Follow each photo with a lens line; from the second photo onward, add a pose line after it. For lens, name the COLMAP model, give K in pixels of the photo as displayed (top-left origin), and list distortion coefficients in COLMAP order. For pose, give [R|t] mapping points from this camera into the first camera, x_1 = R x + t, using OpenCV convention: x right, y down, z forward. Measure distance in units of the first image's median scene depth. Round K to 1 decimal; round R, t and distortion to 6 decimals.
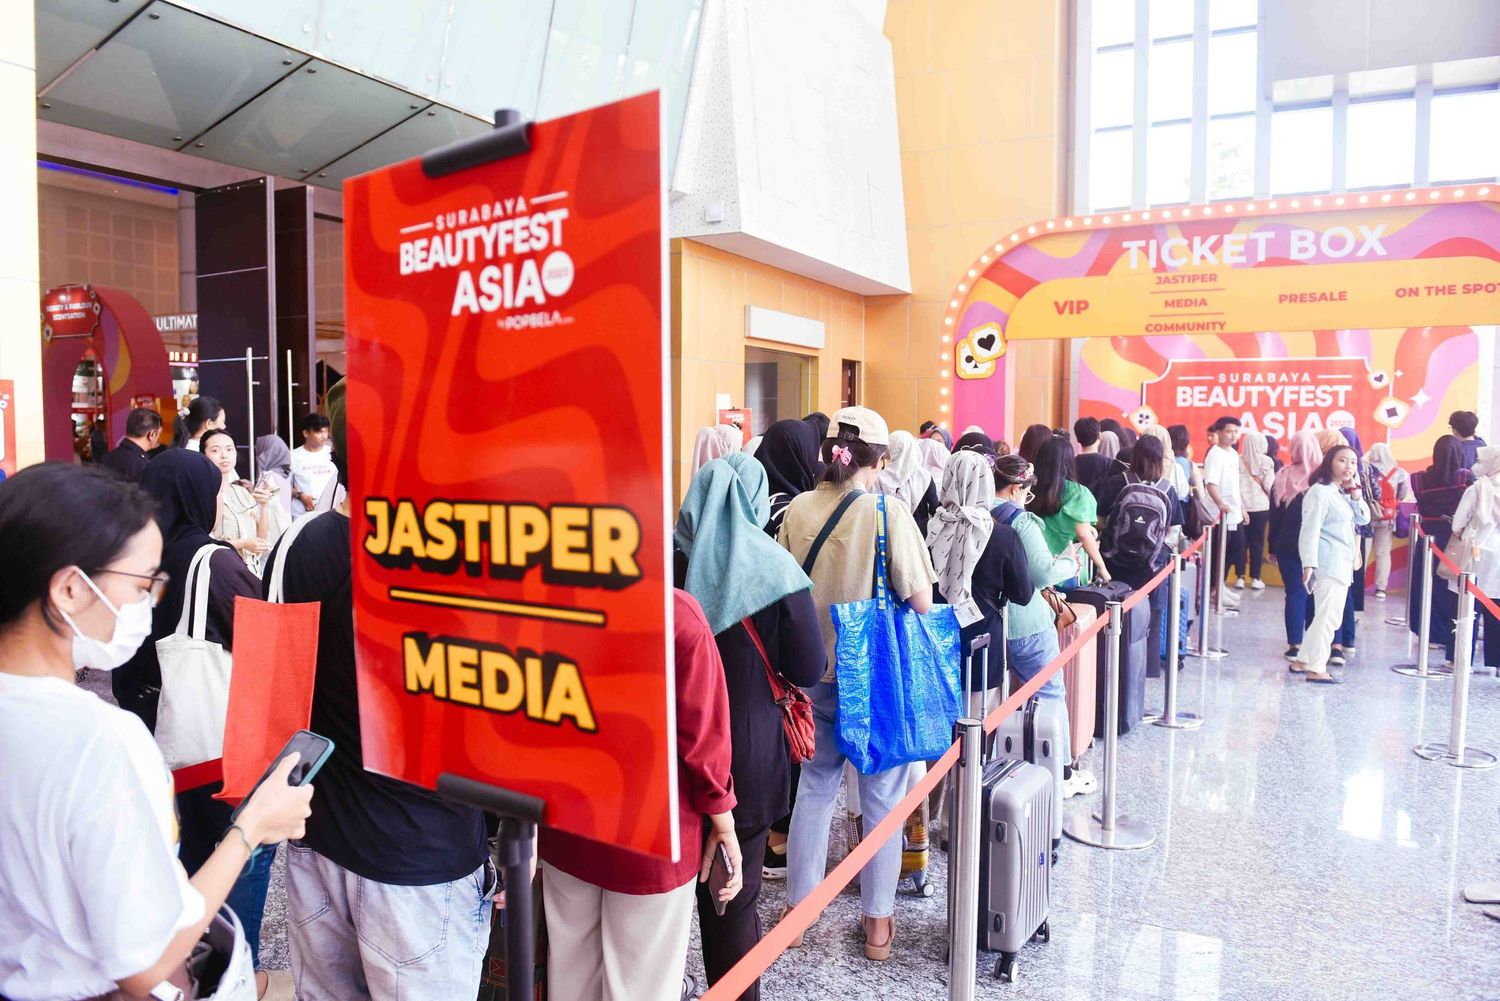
lens RADIAL K [[1020.6, 0, 750.0], [0, 1020.6, 500.5], [0, 0, 1]] dist [-0.048214, 0.001088]
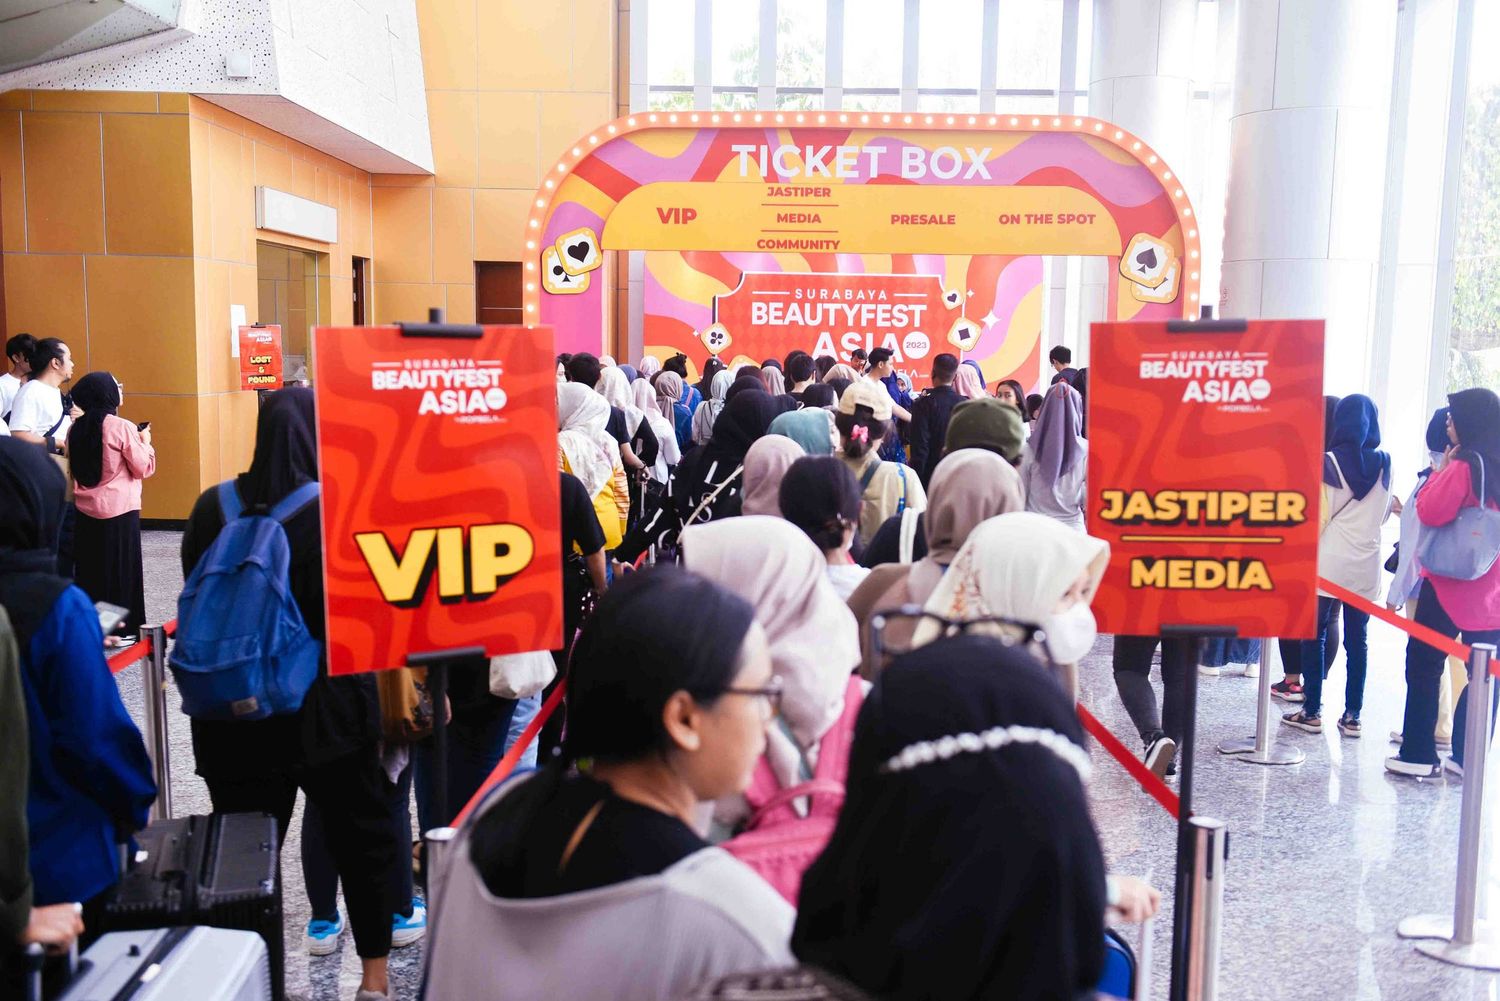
lens RADIAL K [[1351.1, 0, 743.7], [0, 1351.1, 483.4], [0, 0, 1]] dist [0.019298, 0.011490]
pose [[0.891041, -0.039788, 0.452175, -0.181521], [0.021207, 0.998712, 0.046088, -0.012477], [-0.453427, -0.031477, 0.890738, -0.082077]]
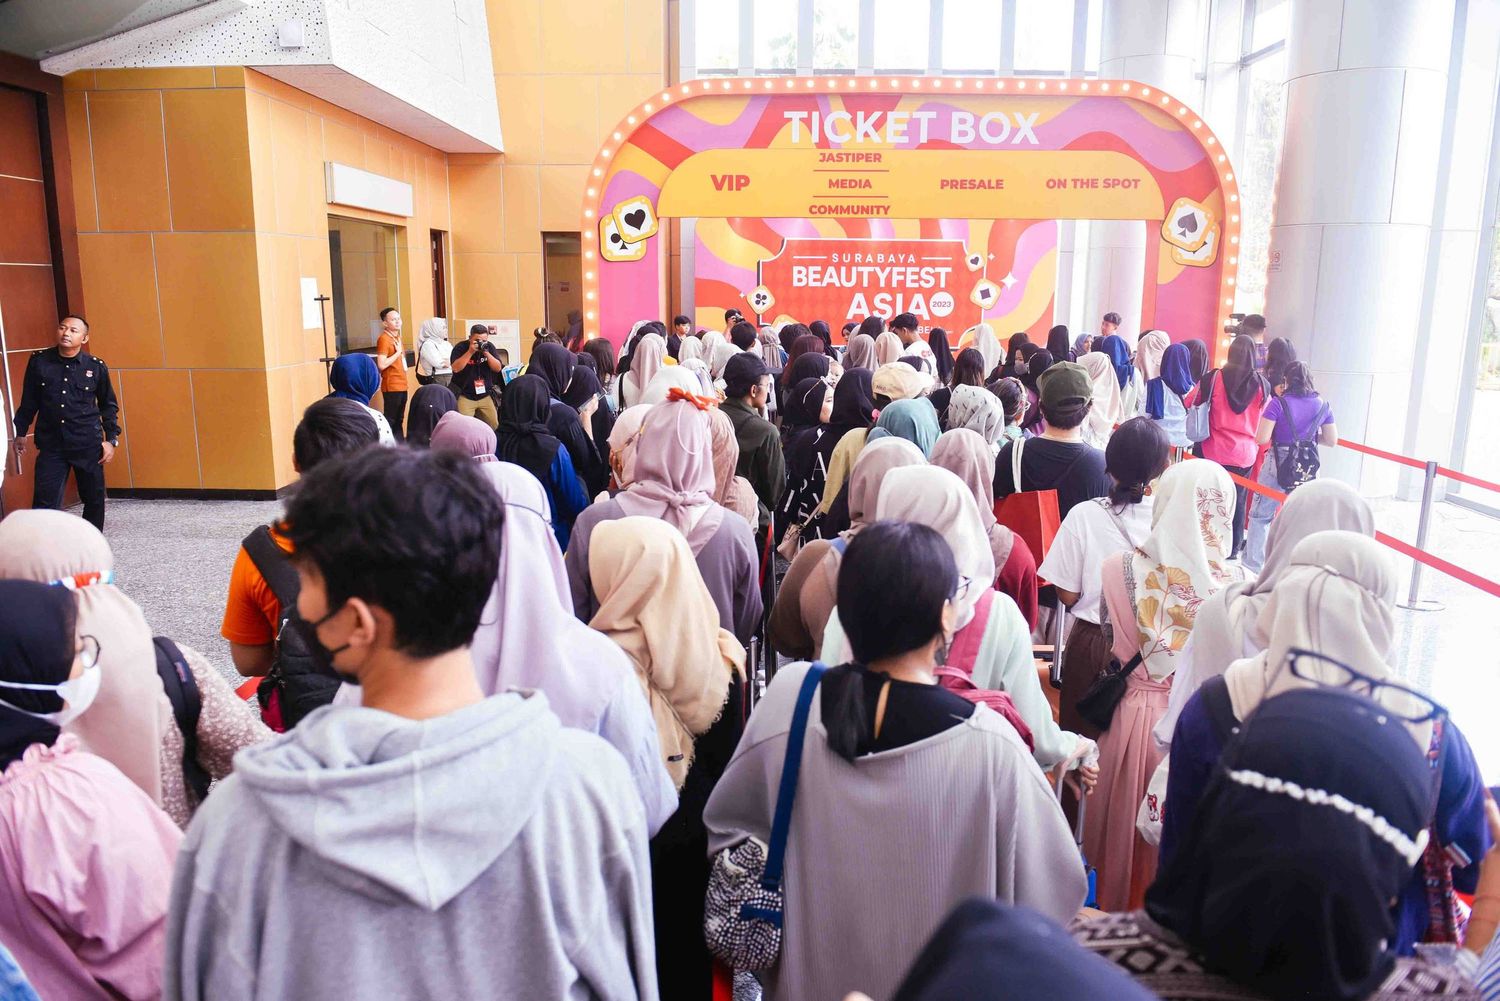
lens RADIAL K [[1020.6, 0, 750.0], [0, 1020.6, 500.5], [0, 0, 1]] dist [-0.048214, 0.001088]
pose [[0.896210, -0.089372, 0.434534, -0.088946], [0.030442, 0.989578, 0.140743, -0.040477], [-0.442584, -0.112907, 0.889591, 0.171080]]
